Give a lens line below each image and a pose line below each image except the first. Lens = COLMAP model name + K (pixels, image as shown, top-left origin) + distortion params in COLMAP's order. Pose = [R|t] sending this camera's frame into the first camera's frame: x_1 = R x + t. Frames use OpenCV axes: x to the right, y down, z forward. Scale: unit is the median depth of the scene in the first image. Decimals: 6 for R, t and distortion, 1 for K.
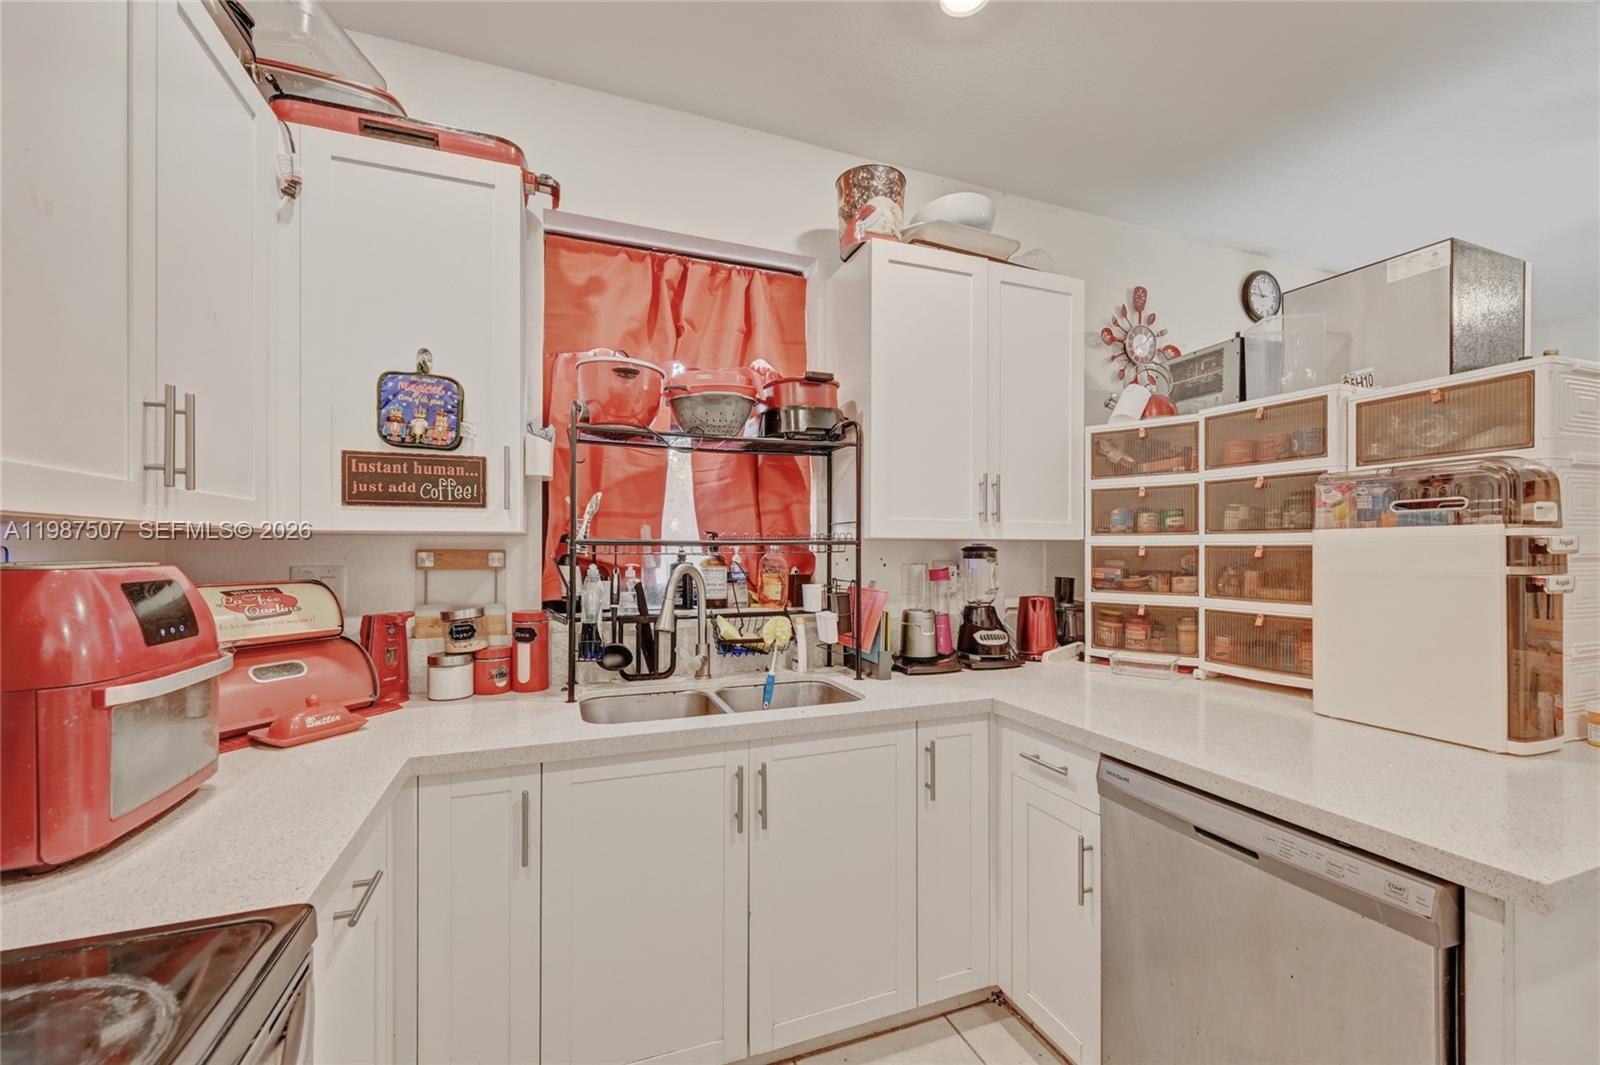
lens RADIAL K [[657.2, 0, 798.6], [0, 657.2, 546.3], [0, 0, 1]] dist [-0.002079, 0.001726]
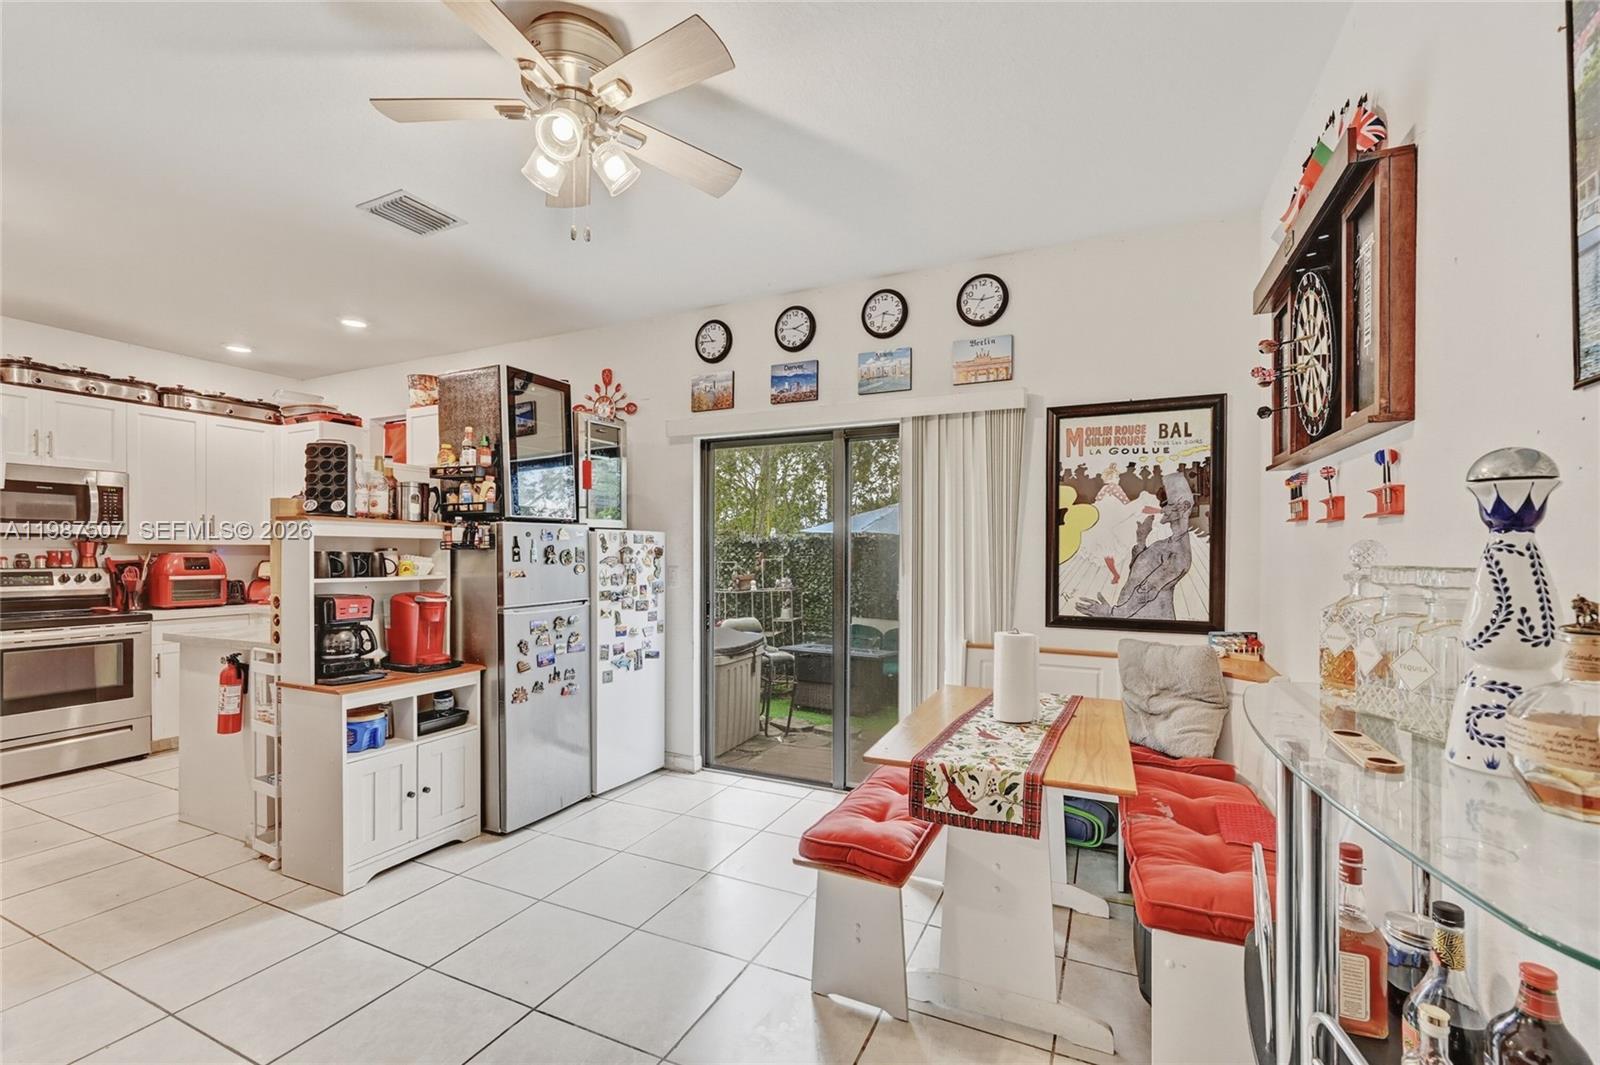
lens RADIAL K [[657.2, 0, 783.7], [0, 657.2, 555.8], [0, 0, 1]] dist [-0.002079, 0.001726]
pose [[0.686801, -0.000639, -0.726845, 2.552580], [0.002253, 0.999997, 0.001250, 0.022632], [0.726842, -0.002496, 0.686800, 0.398285]]
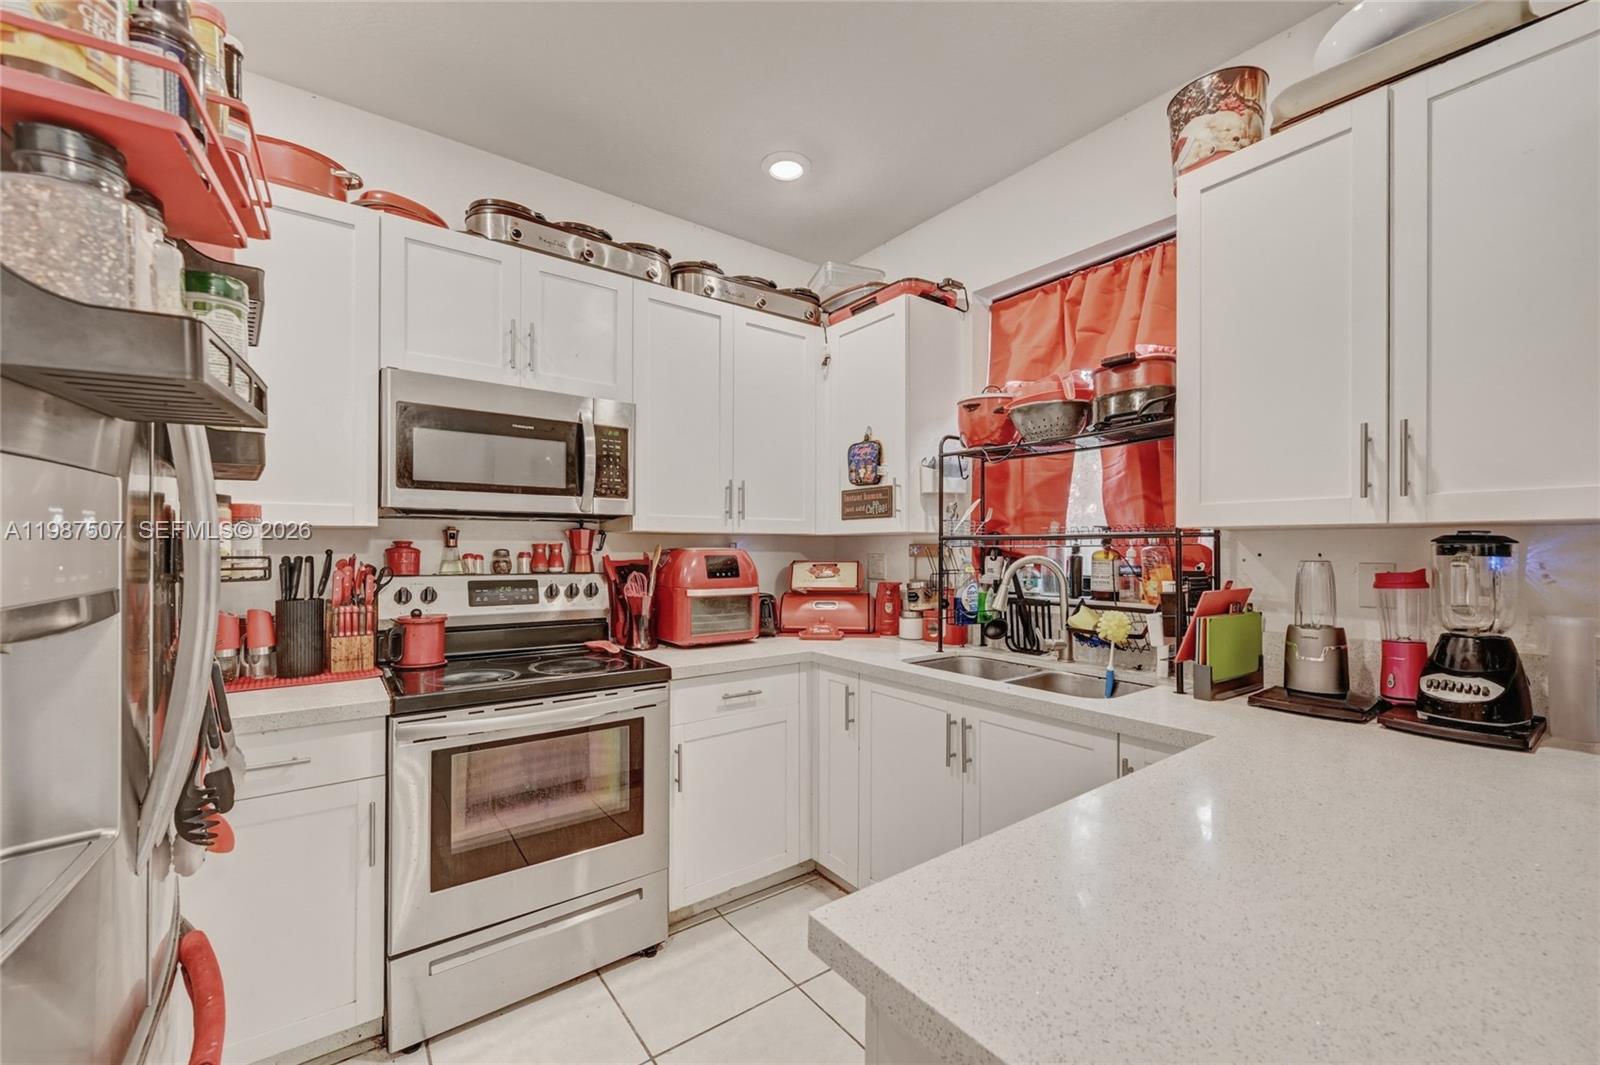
lens RADIAL K [[657.2, 0, 802.4], [0, 657.2, 537.4], [0, 0, 1]] dist [-0.002079, 0.001726]
pose [[0.253999, -0.015746, -0.967076, 0.816443], [0.001873, 0.999874, -0.015789, 0.012448], [0.967203, 0.002199, 0.253996, 0.312284]]
